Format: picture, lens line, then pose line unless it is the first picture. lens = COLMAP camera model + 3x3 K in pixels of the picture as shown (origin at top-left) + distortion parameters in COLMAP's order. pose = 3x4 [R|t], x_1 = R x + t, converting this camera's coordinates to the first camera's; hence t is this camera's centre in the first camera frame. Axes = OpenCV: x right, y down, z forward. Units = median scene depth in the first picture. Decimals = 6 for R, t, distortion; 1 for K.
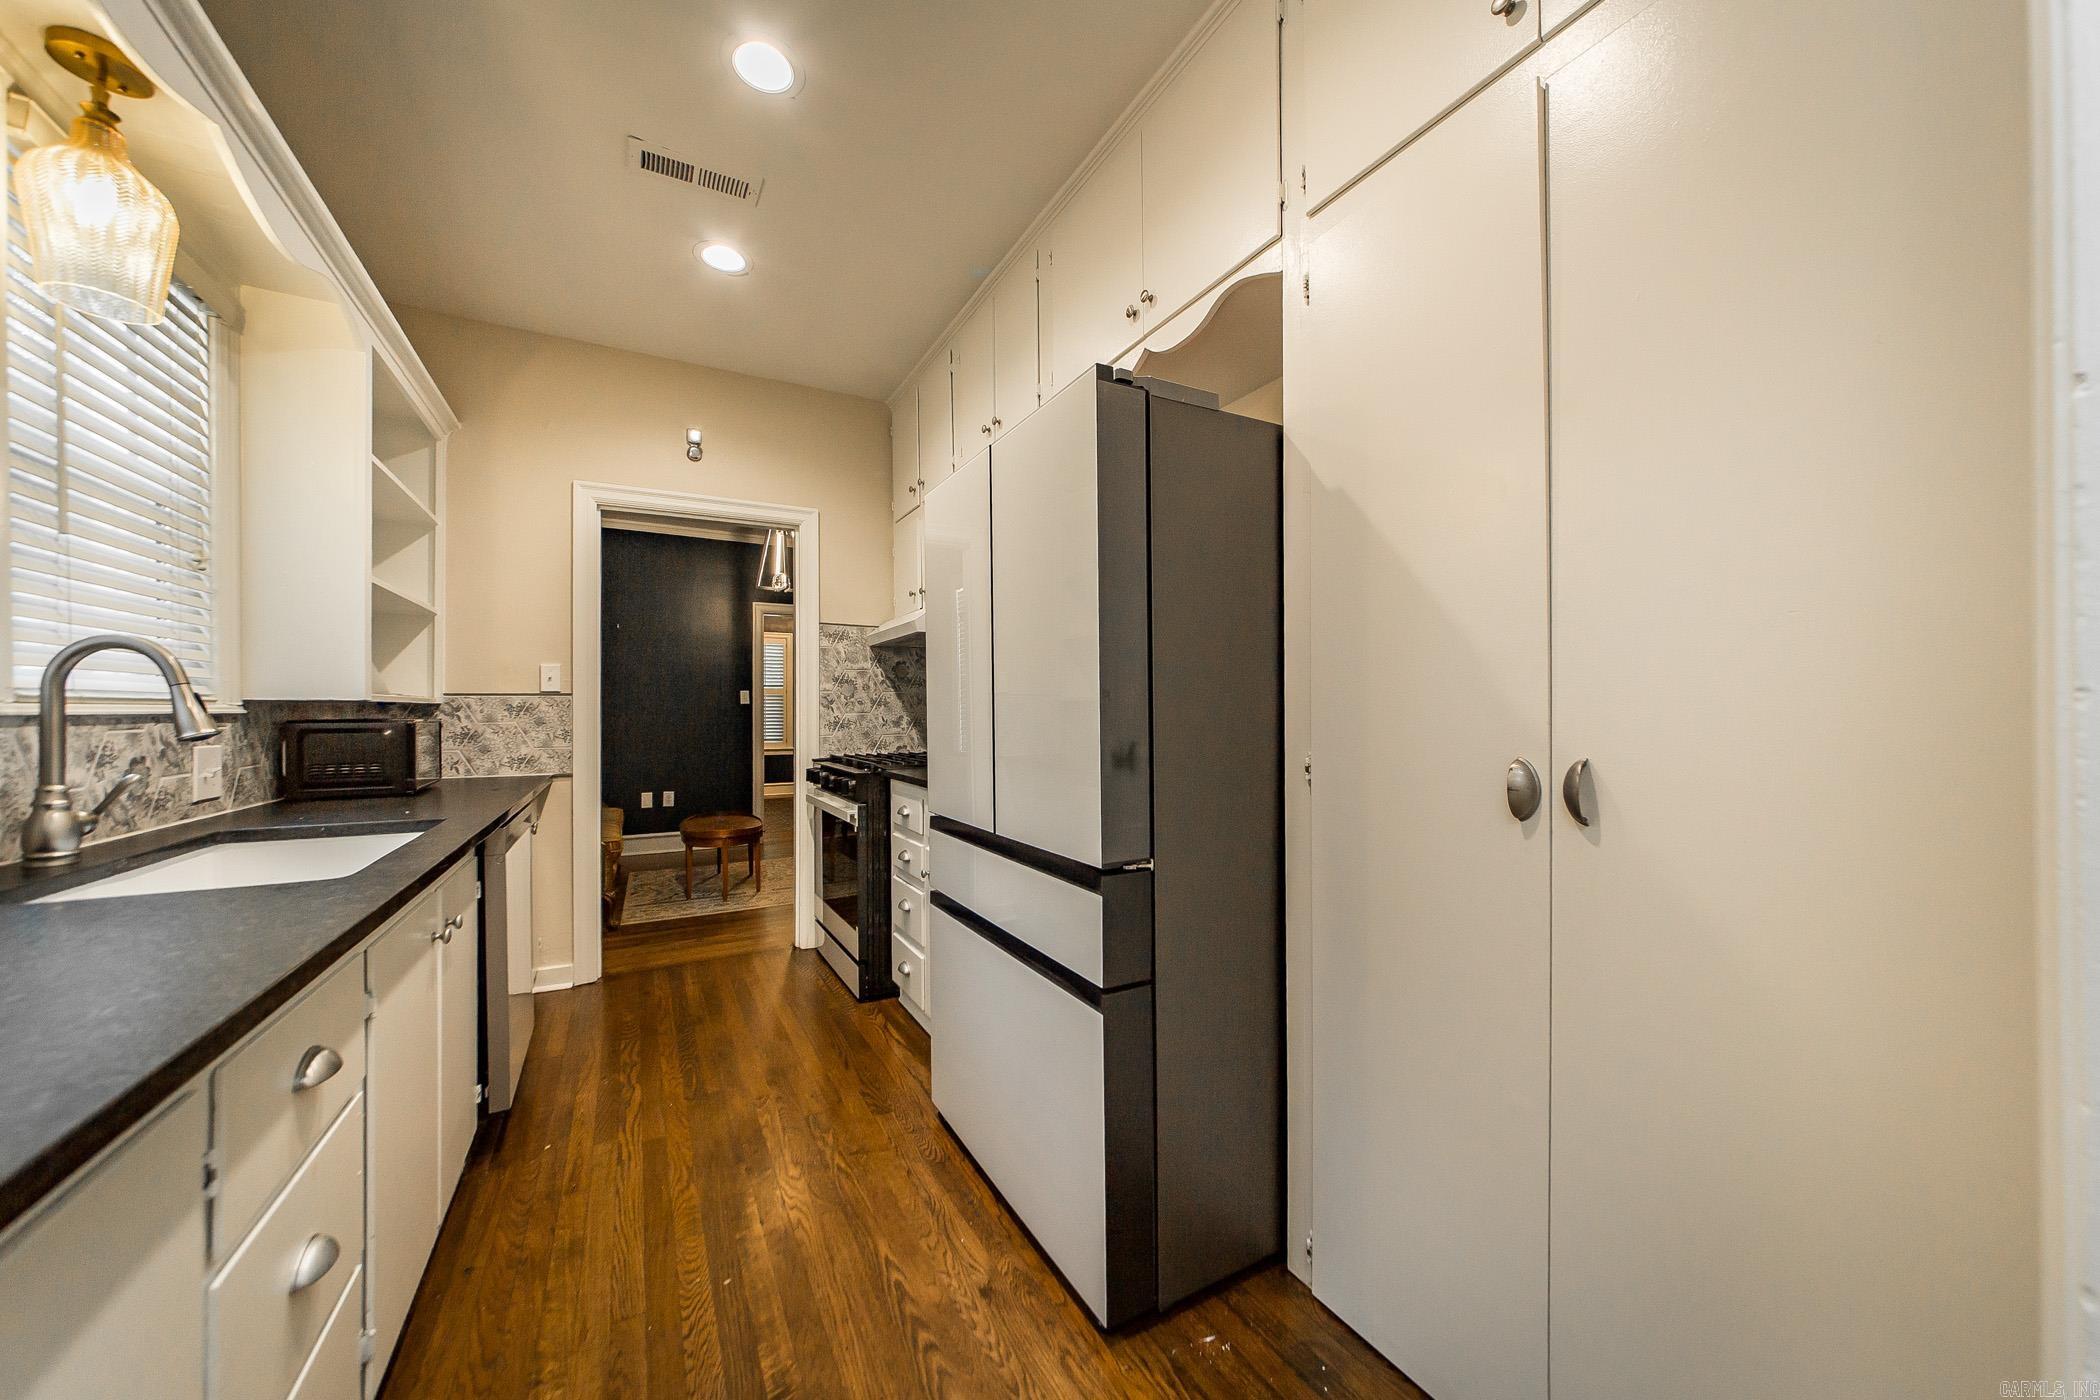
lens RADIAL K [[749.4, 0, 1033.2], [0, 749.4, 712.5], [0, 0, 1]] dist [-0.001353, -0.000036]
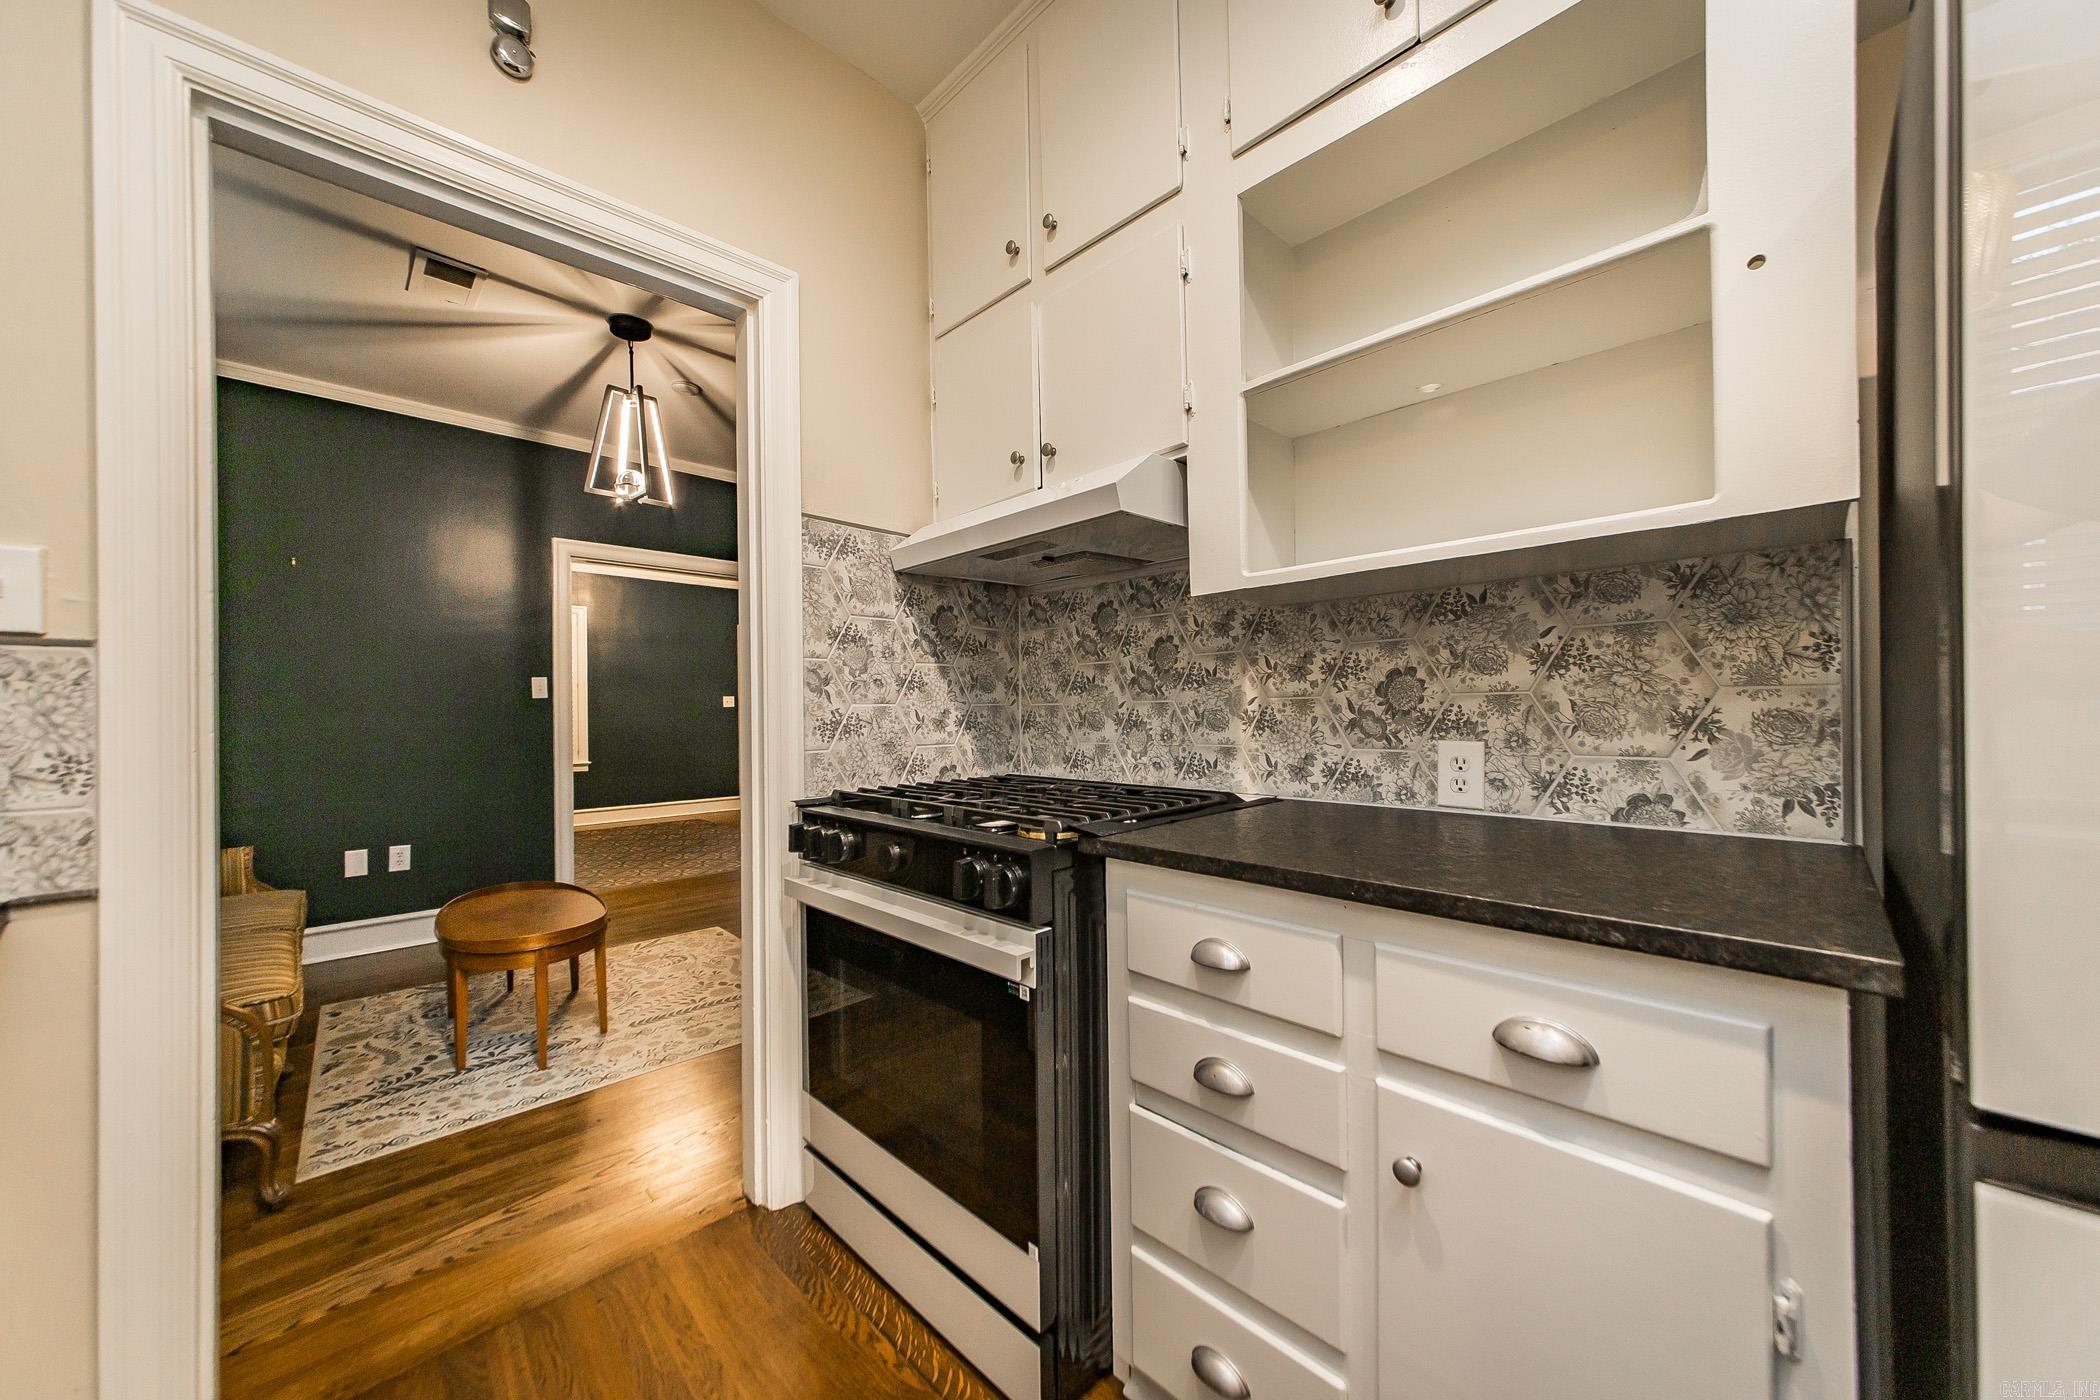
lens RADIAL K [[740.1, 0, 1032.5], [0, 740.1, 715.4], [0, 0, 1]] dist [0.000879, 0.000173]
pose [[0.963305, -0.010071, 0.268219, -0.318913], [0.009423, 0.999949, 0.003702, 0.009361], [-0.268243, -0.001038, 0.963351, 0.597635]]
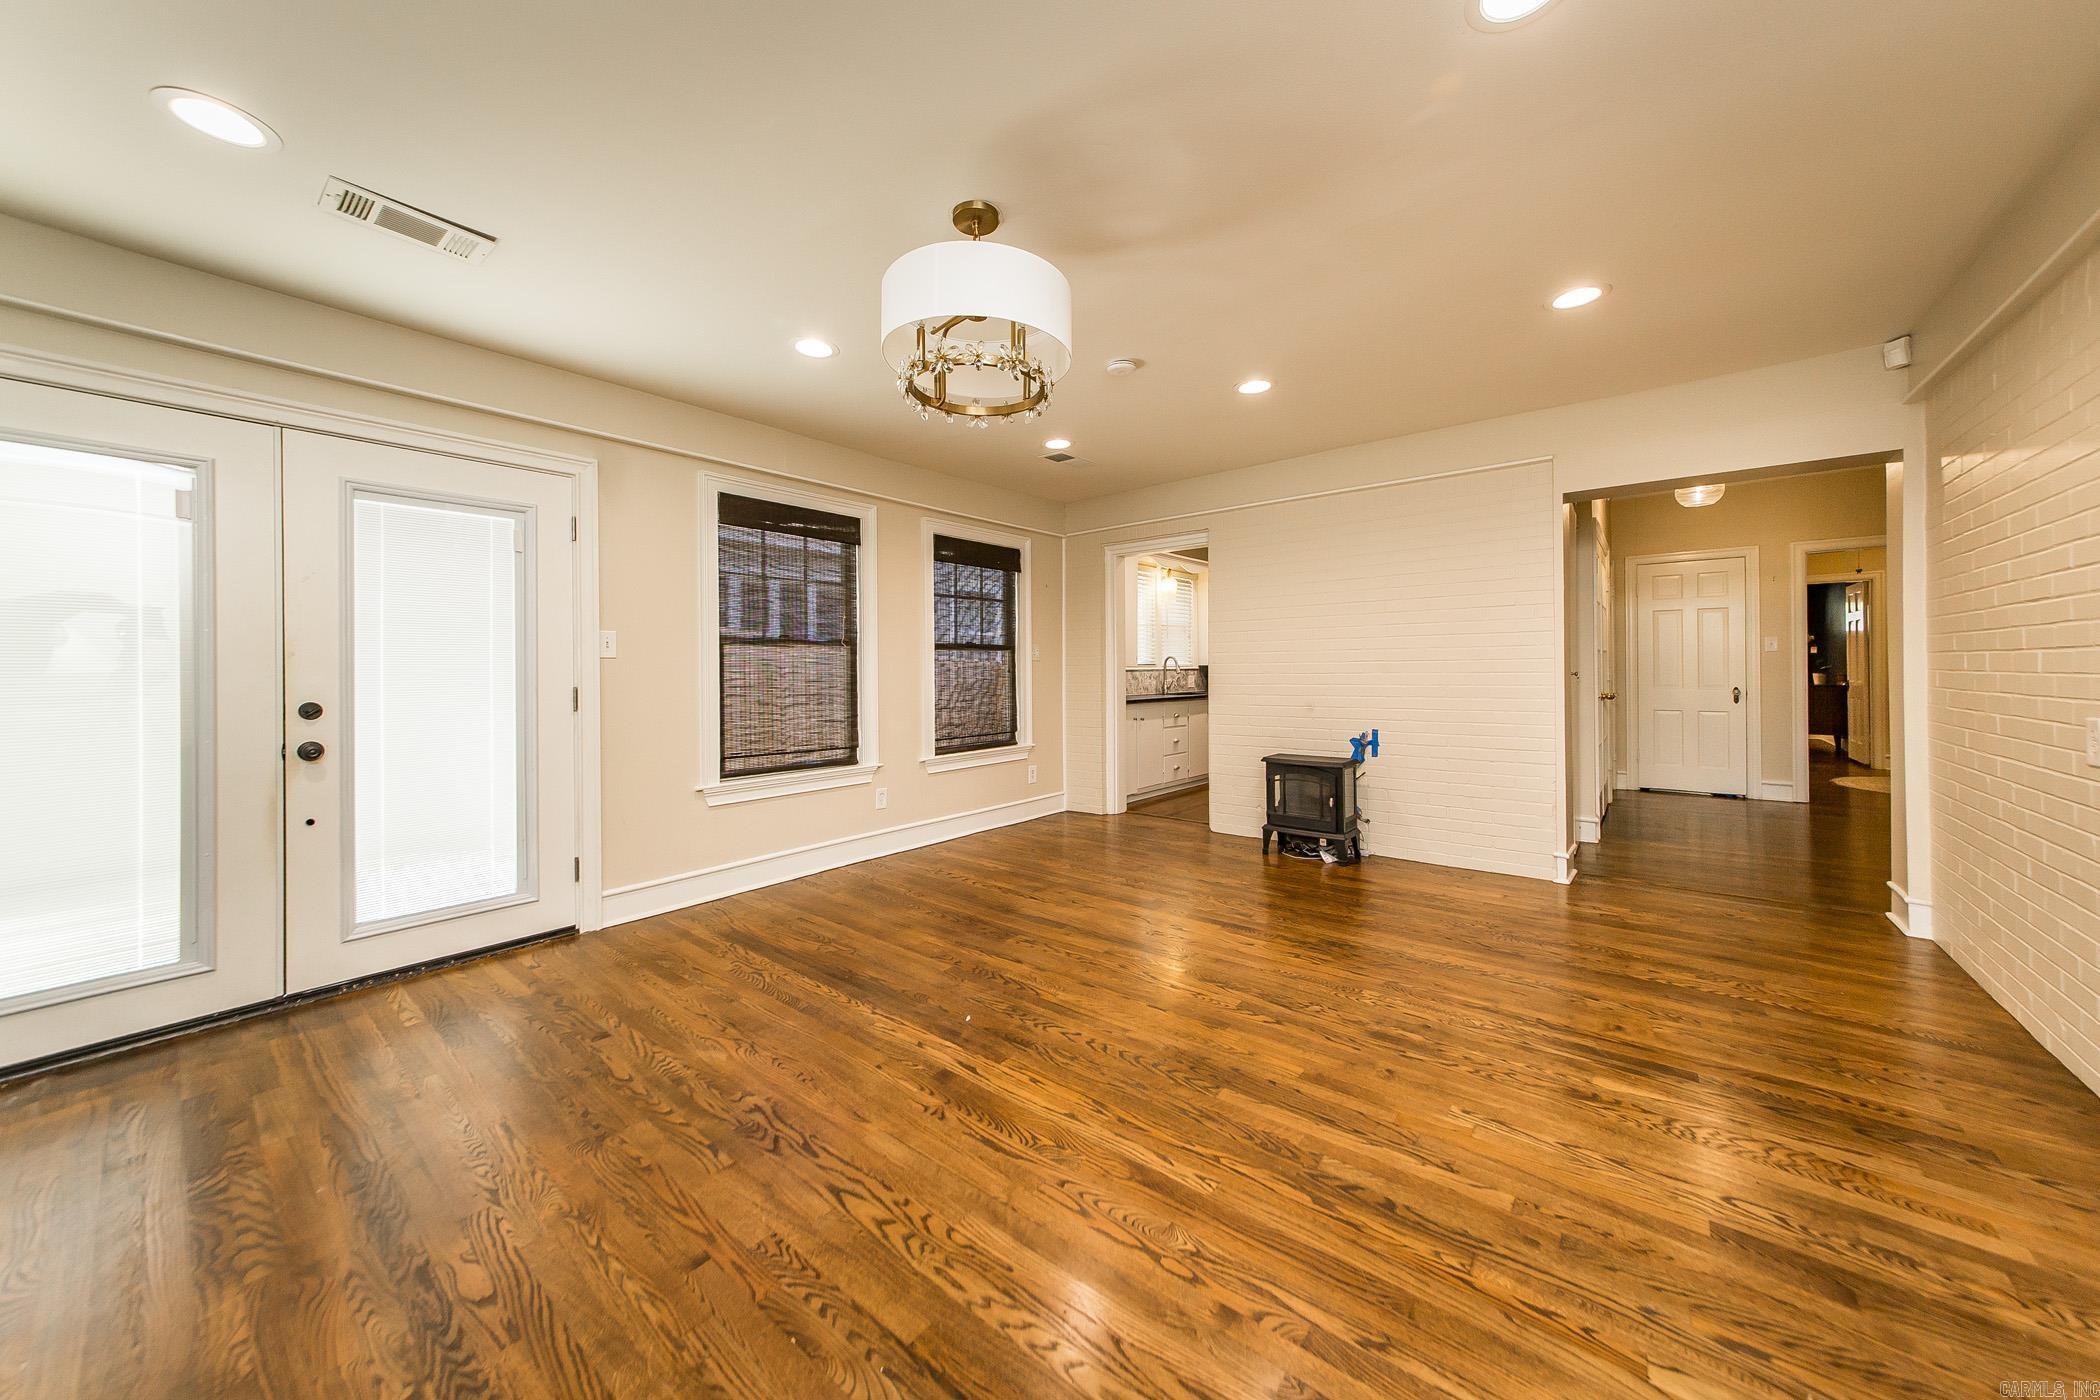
lens RADIAL K [[732.5, 0, 1046.7], [0, 732.5, 668.0], [0, 0, 1]] dist [0.013062, -0.000018]
pose [[0.382904, -0.003952, -0.923779, 1.577569], [0.013146, 0.999913, 0.001171, -0.010567], [0.923694, -0.012593, 0.382923, -0.894553]]
